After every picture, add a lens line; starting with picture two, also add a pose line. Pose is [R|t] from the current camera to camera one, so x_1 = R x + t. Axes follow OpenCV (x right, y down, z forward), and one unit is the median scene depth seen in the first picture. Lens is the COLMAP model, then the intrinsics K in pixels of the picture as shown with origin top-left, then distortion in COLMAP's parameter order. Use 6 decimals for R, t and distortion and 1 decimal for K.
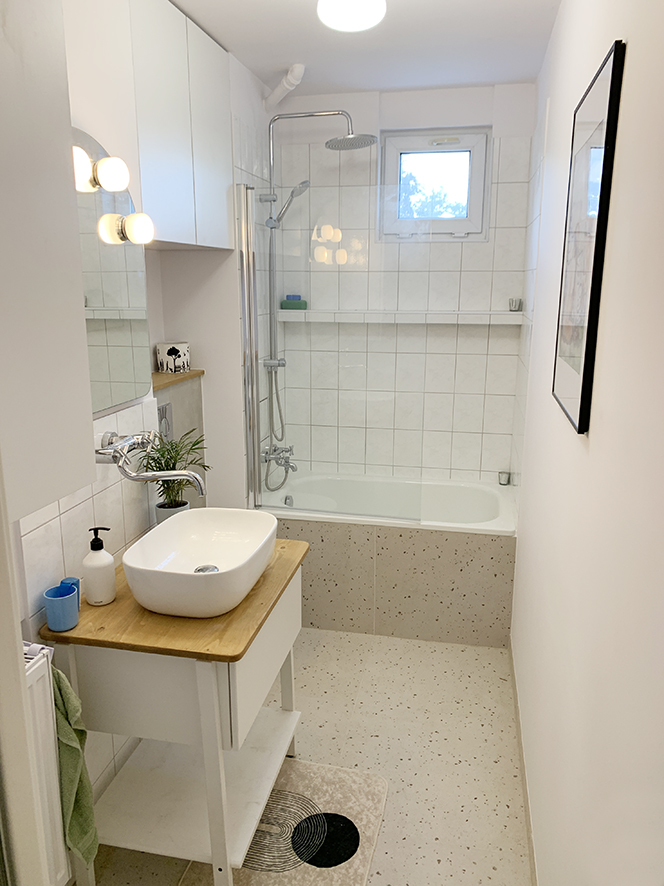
lens RADIAL K [[679.9, 0, 332.0], [0, 679.9, 443.0], [0, 0, 1]] dist [0.032433, -0.000486]
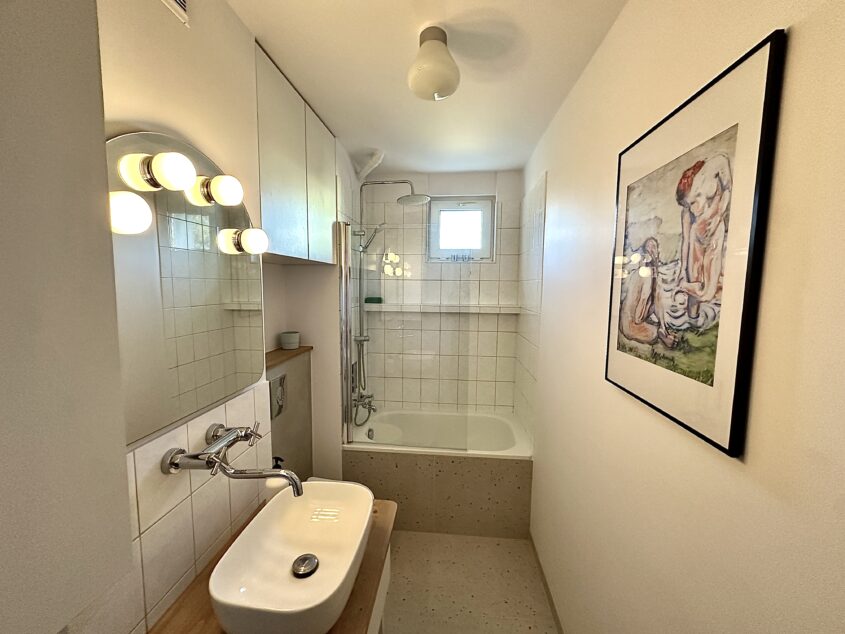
lens RADIAL K [[334.9, 0, 422.5], [0, 334.9, 317.0], [0, 0, 1]] dist [-0.002022, 0.000055]
pose [[0.992785, -0.002252, 0.119890, -0.041862], [0.018678, 0.990524, -0.136066, -0.064697], [-0.118447, 0.137324, 0.983419, 0.264102]]
